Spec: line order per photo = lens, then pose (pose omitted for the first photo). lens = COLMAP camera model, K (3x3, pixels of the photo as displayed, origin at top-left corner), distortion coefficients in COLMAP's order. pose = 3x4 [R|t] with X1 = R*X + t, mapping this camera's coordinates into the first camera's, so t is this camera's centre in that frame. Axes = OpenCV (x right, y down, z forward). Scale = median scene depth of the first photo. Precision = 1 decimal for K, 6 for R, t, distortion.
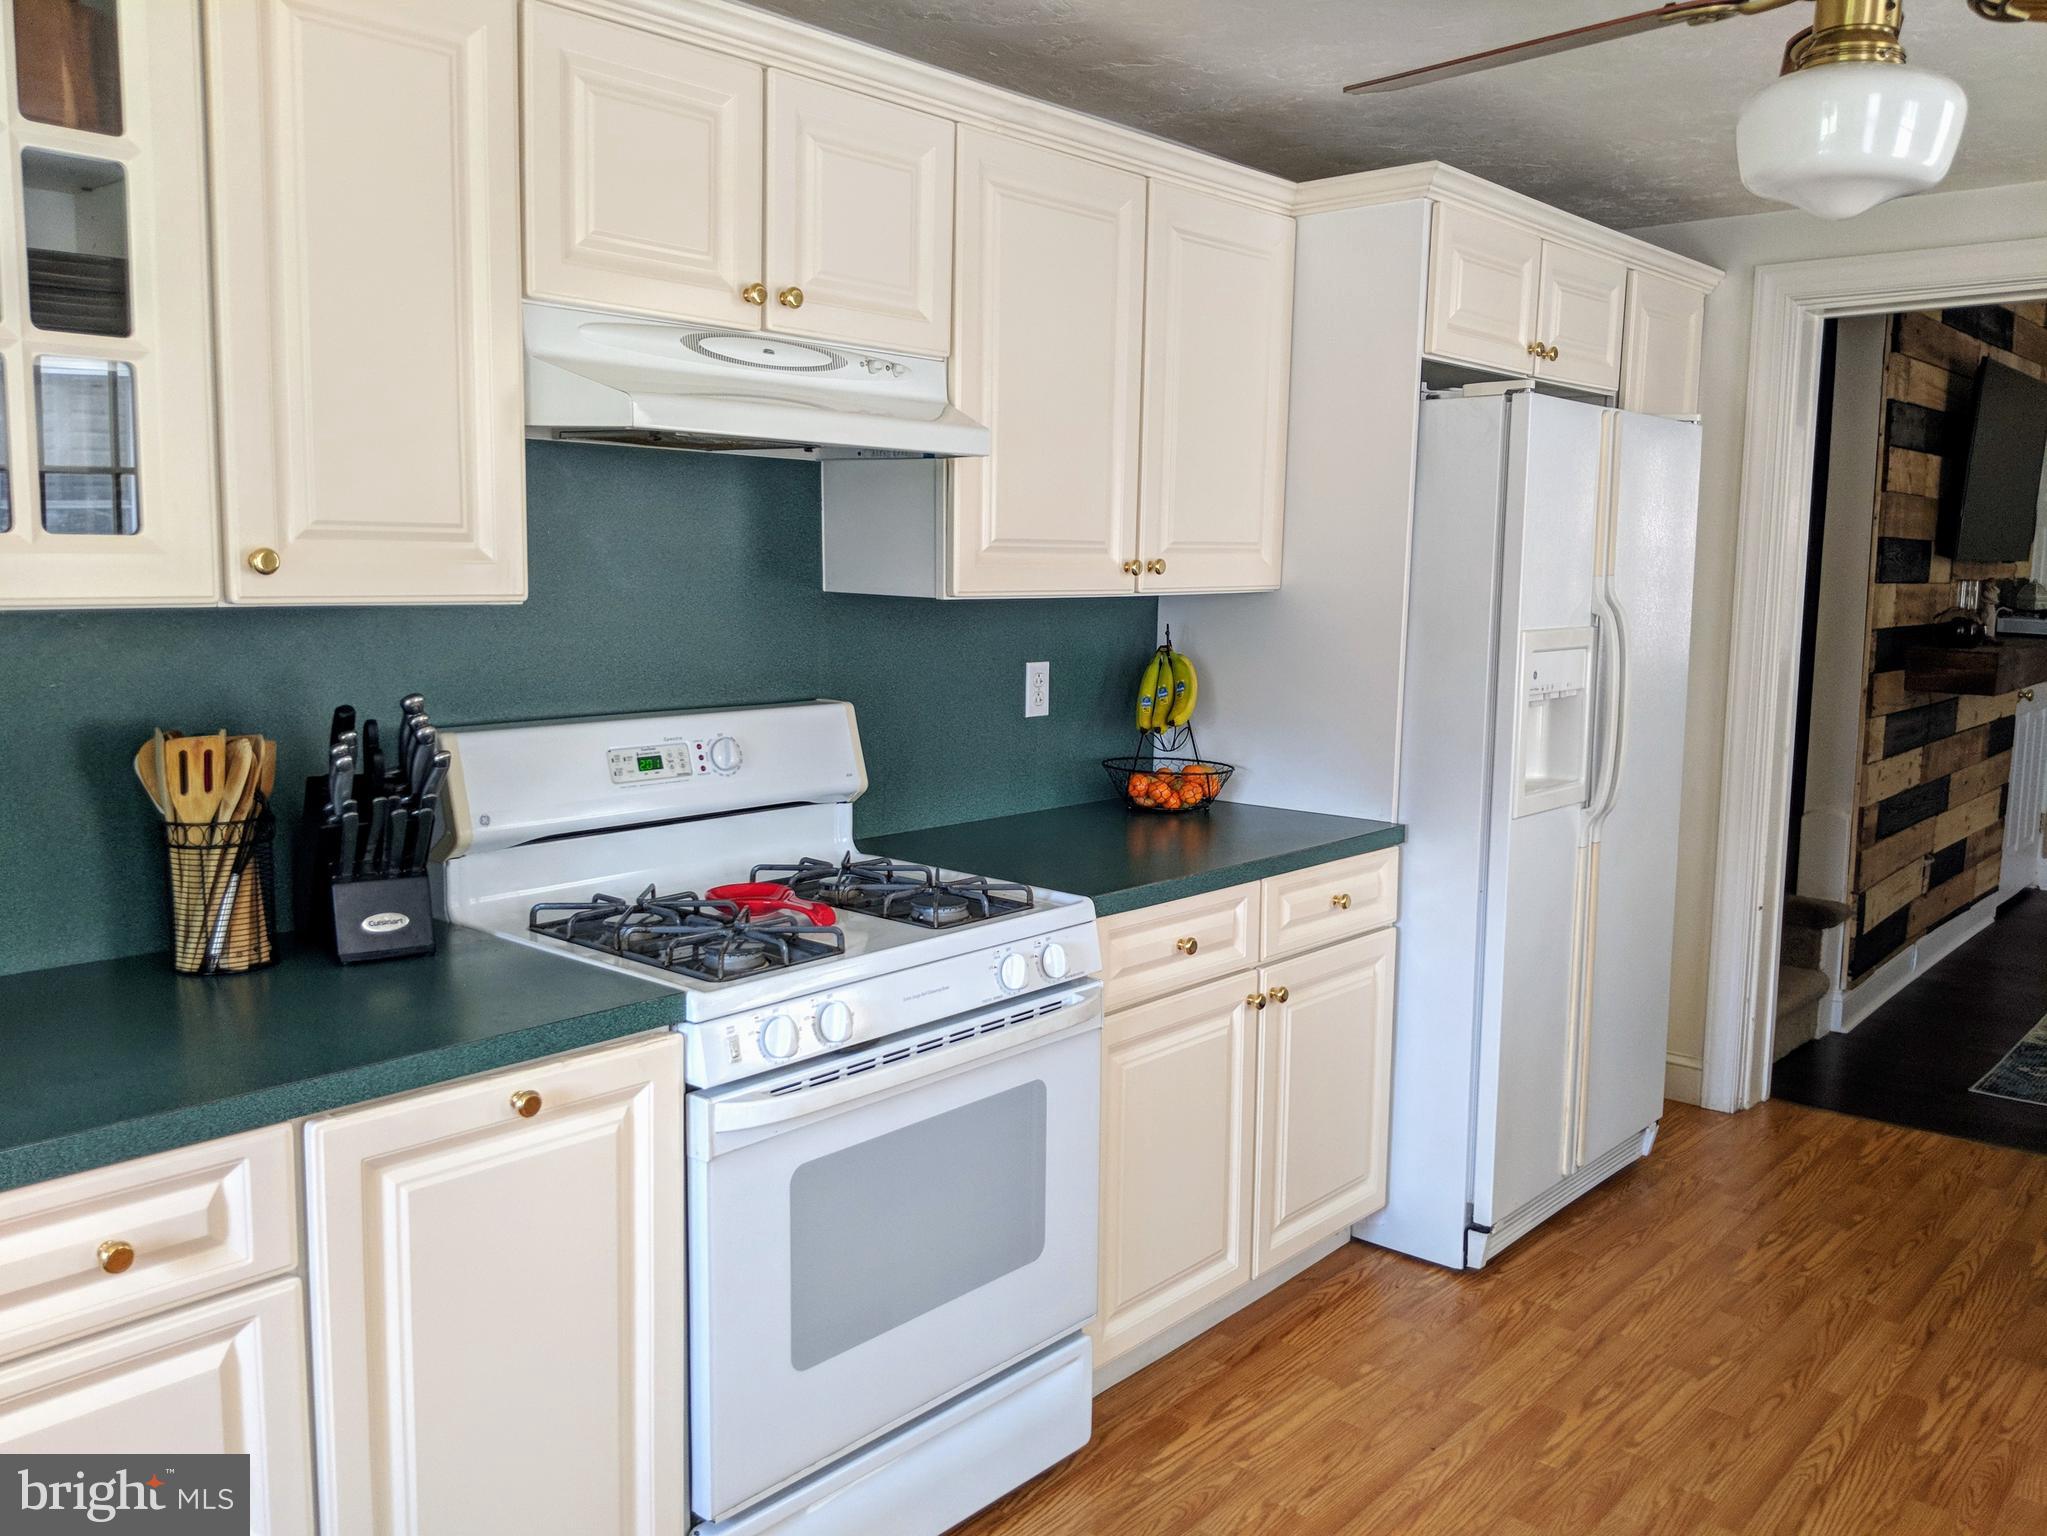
lens RADIAL K [[1662.2, 0, 1034.2], [0, 1662.2, 766.8], [0, 0, 1]] dist [0.061243, -0.113069]
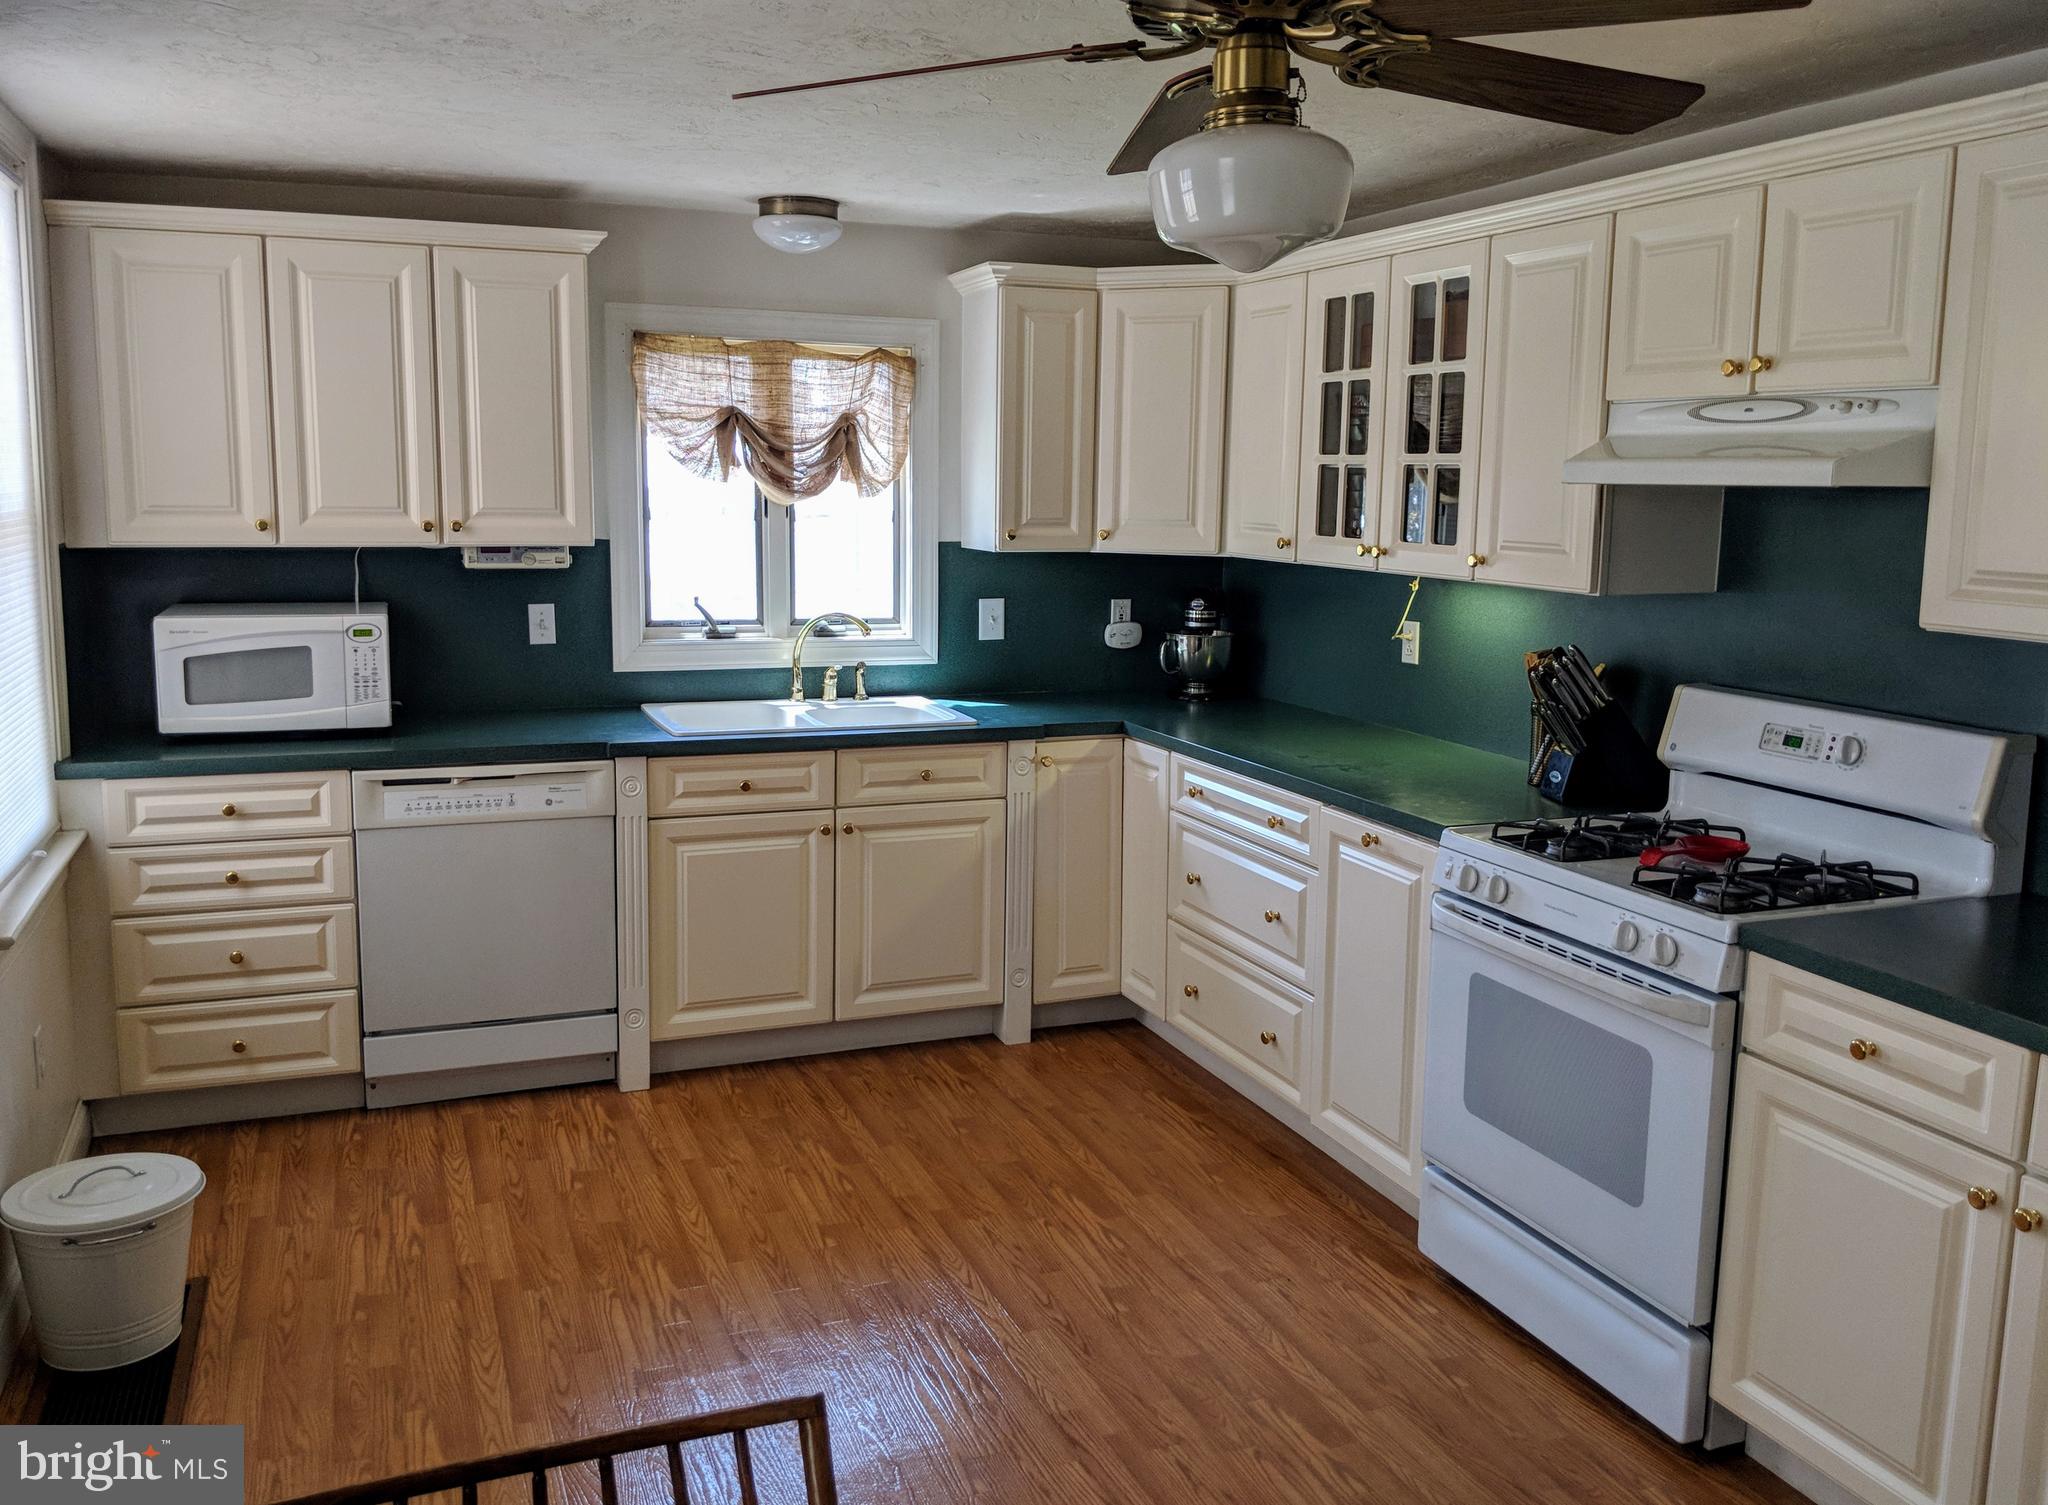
lens RADIAL K [[1656.0, 0, 1031.5], [0, 1656.0, 730.9], [0, 0, 1]] dist [0.036140, -0.062175]
pose [[-0.461540, 0.111523, -0.880081, 1.136947], [-0.136706, 0.971275, 0.194771, -0.177301], [0.876523, 0.210207, -0.433037, 1.068052]]
